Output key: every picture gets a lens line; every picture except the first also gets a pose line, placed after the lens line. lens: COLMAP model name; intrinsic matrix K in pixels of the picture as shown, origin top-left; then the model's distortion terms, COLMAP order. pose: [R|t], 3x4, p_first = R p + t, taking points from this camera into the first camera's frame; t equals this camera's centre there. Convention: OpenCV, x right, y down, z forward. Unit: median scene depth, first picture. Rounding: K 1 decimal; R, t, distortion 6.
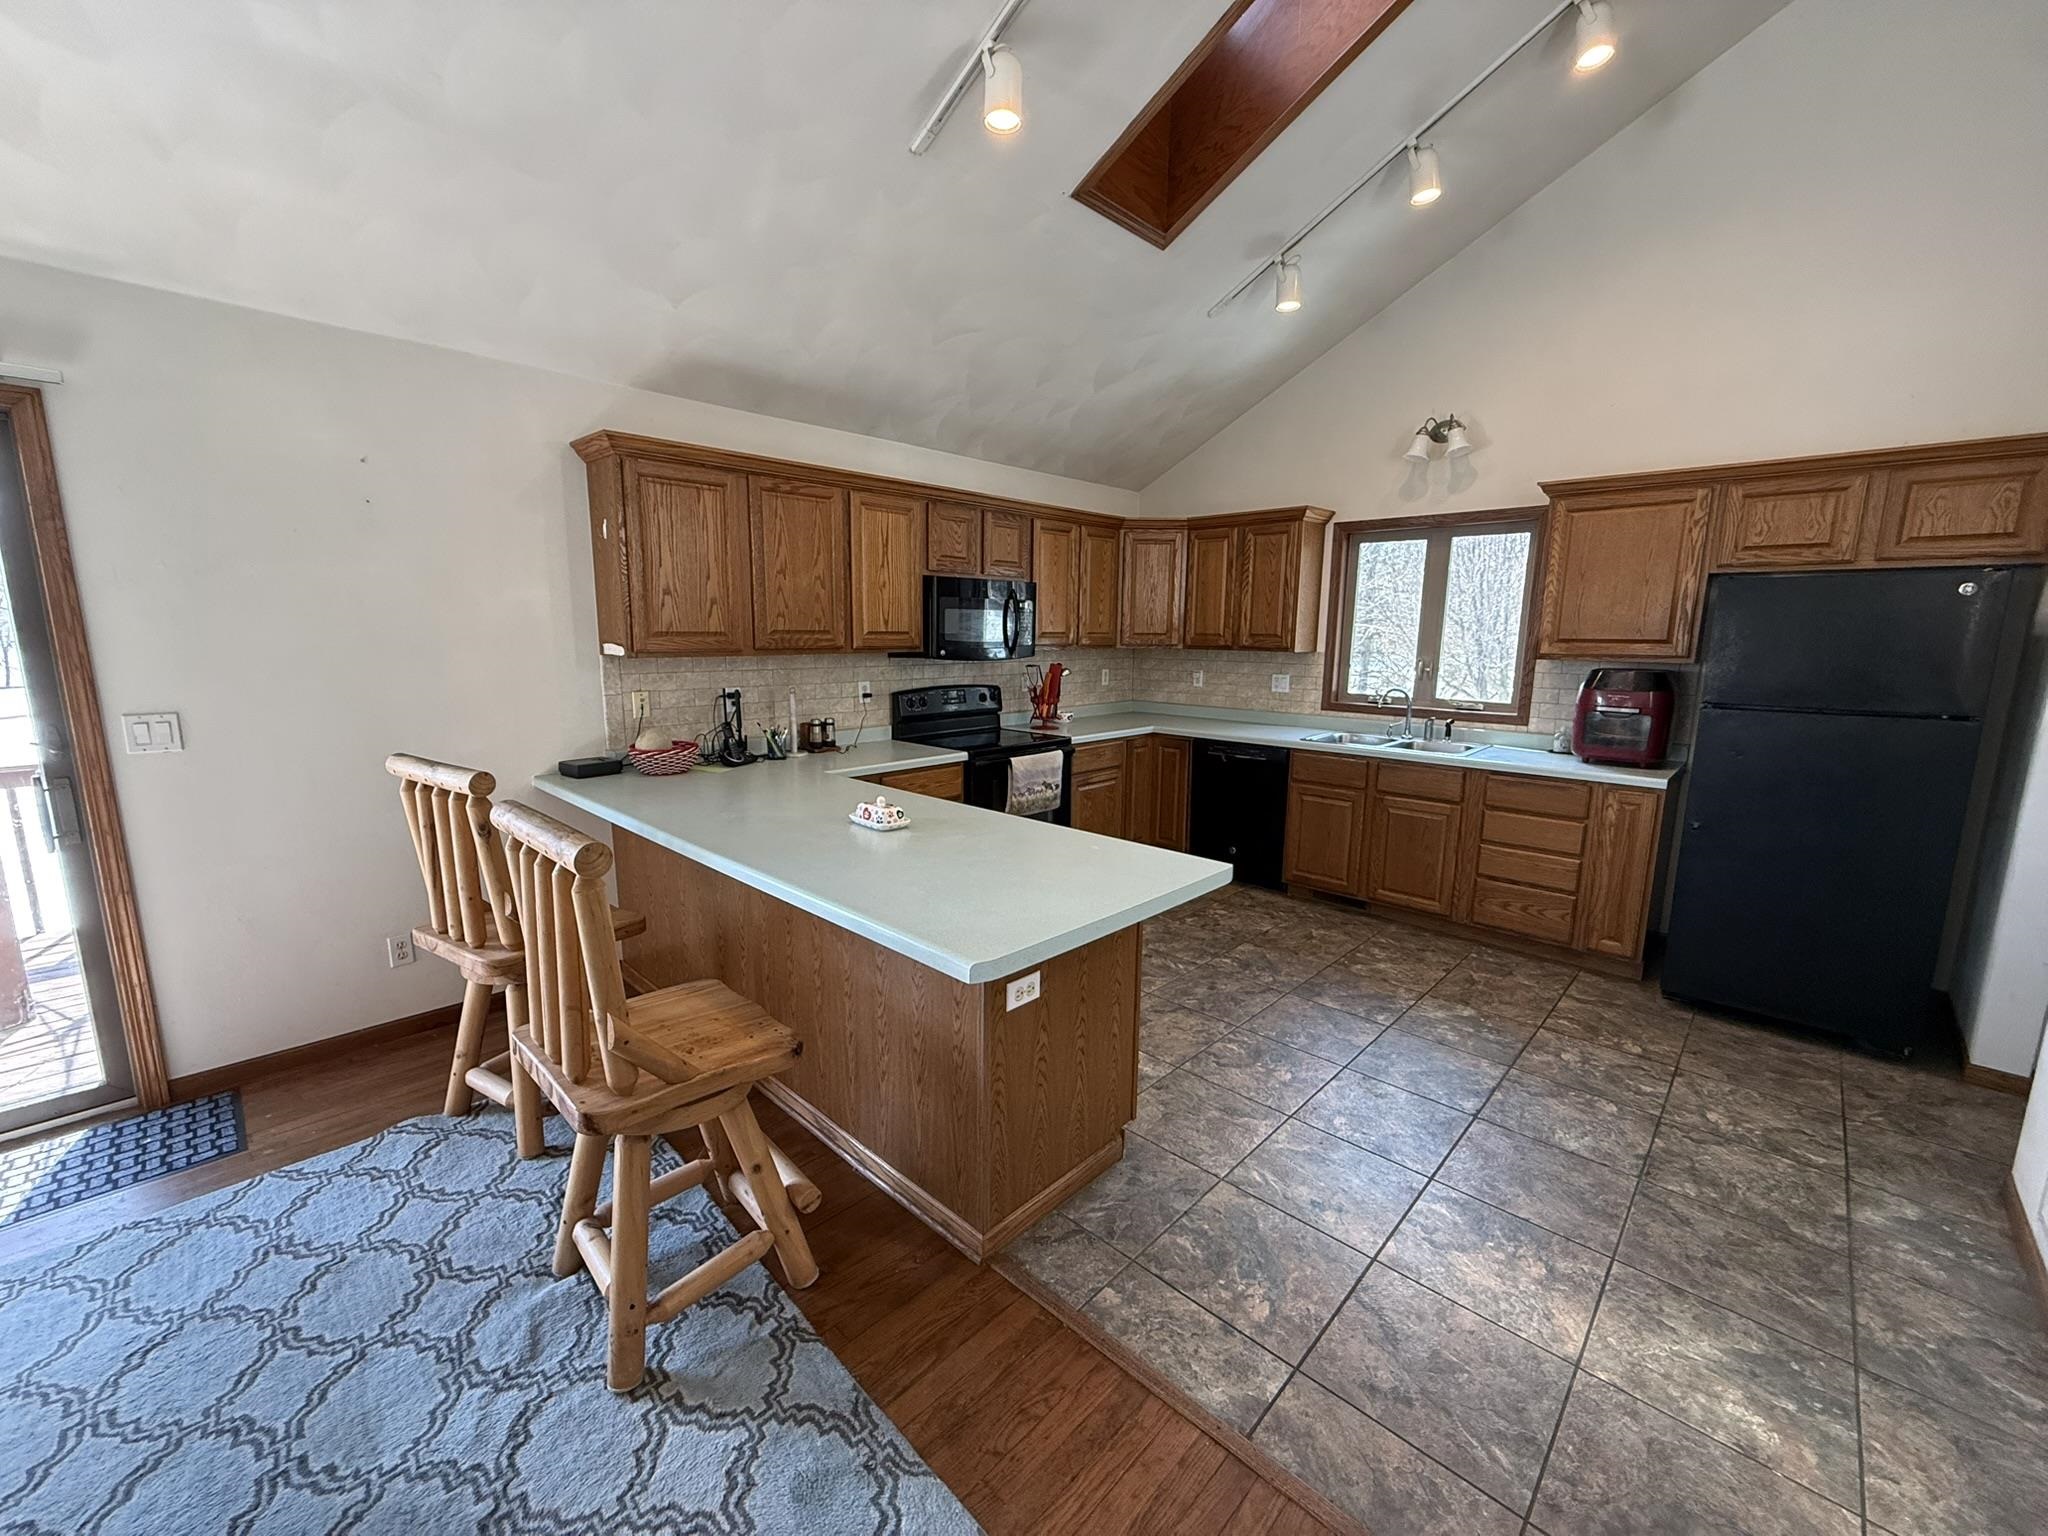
lens RADIAL K [[809.2, 0, 1013.7], [0, 809.2, 770.5], [0, 0, 1]] dist [0.002781, -0.001173]
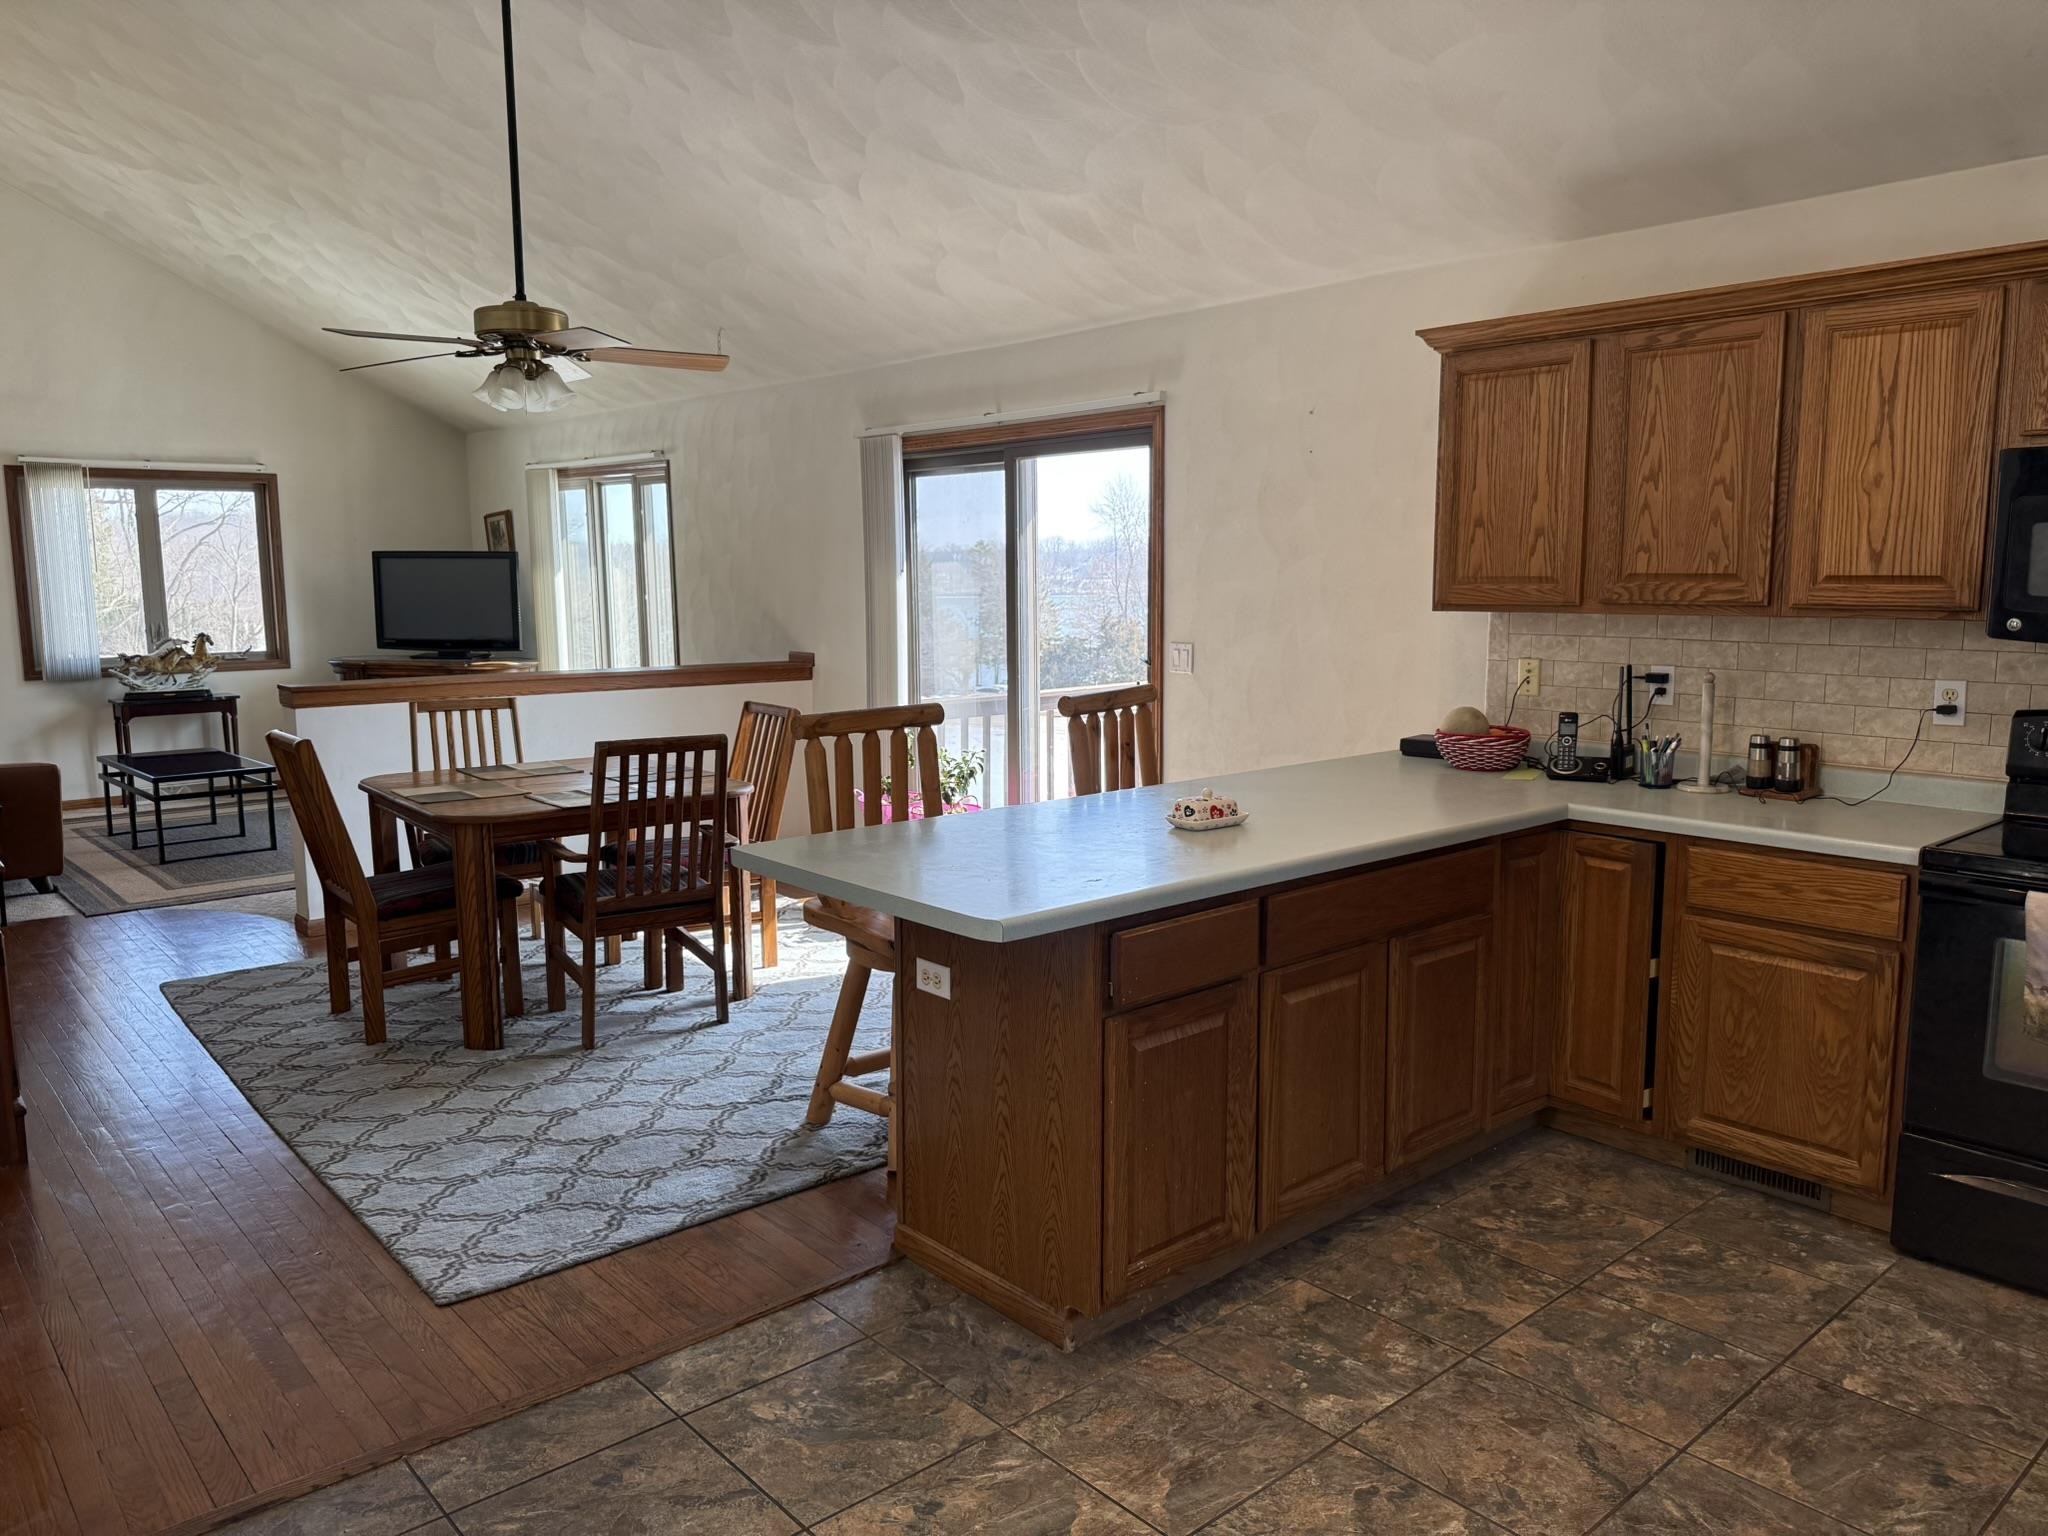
lens RADIAL K [[1433.7, 0, 1039.6], [0, 1433.7, 767.1], [0, 0, 1]] dist [0.059804, -0.078611]
pose [[-0.065679, 0.128887, -0.989482, 0.820470], [-0.169326, 0.975802, 0.138345, -0.102964], [0.983369, 0.176632, -0.042265, 0.612299]]
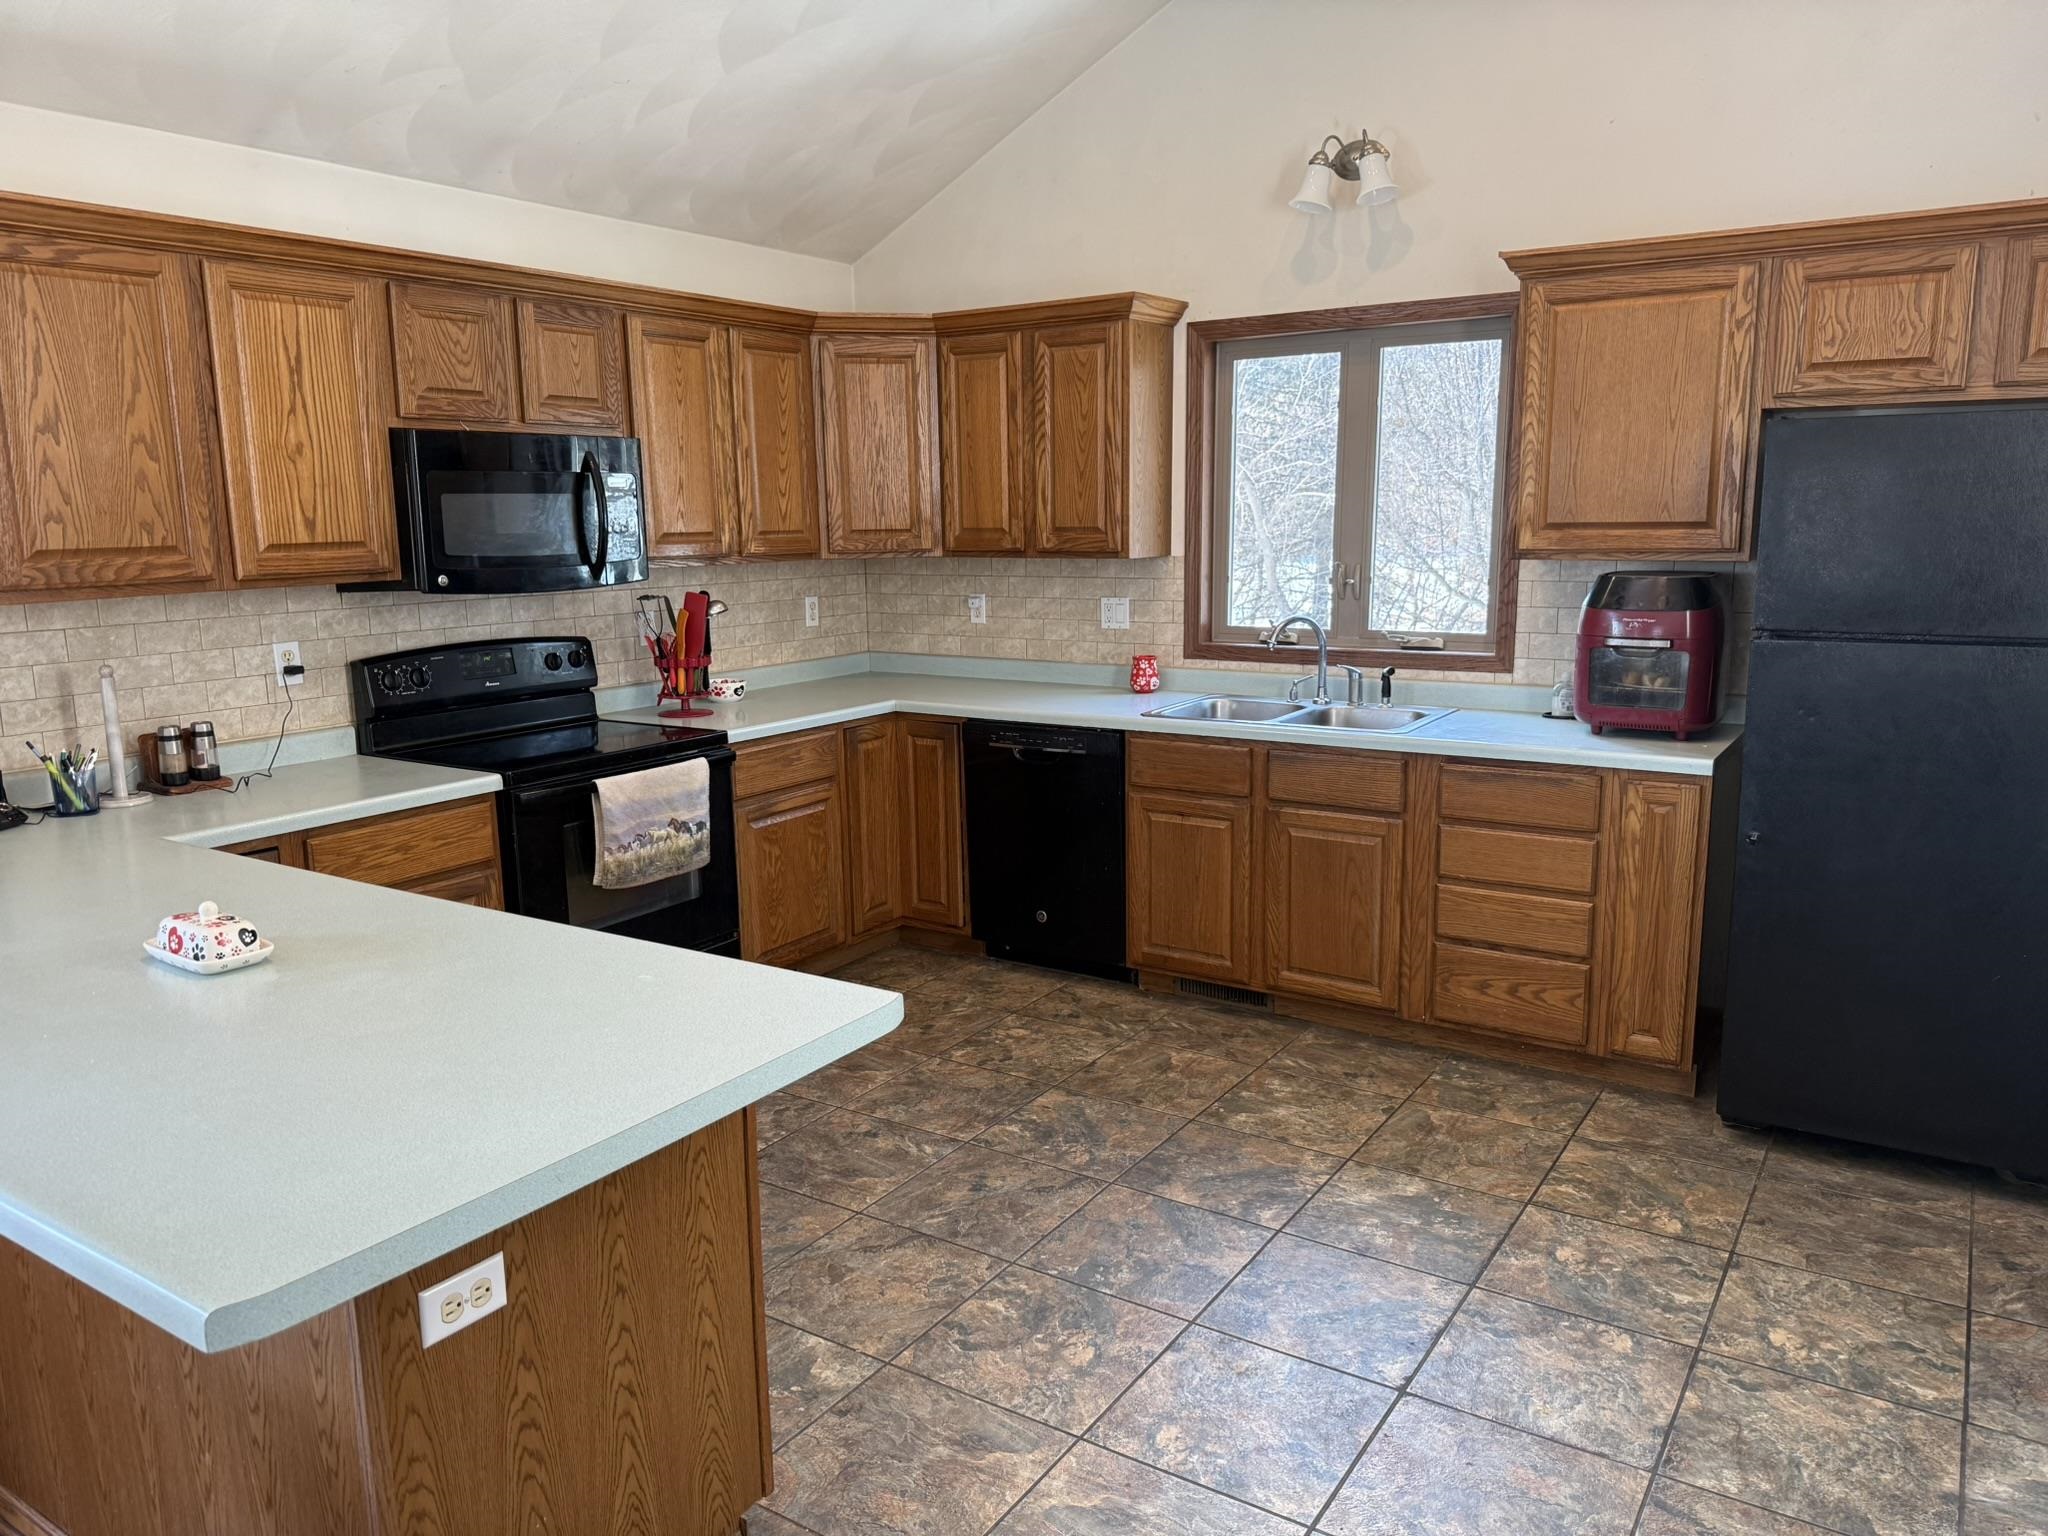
lens RADIAL K [[1433.7, 0, 1010.5], [0, 1433.7, 784.8], [0, 0, 1]] dist [0.059804, -0.078611]
pose [[0.982453, -0.058198, 0.177199, 0.106513], [0.055284, 0.998243, 0.021340, -0.019896], [-0.178130, -0.011170, 0.983944, 0.047341]]
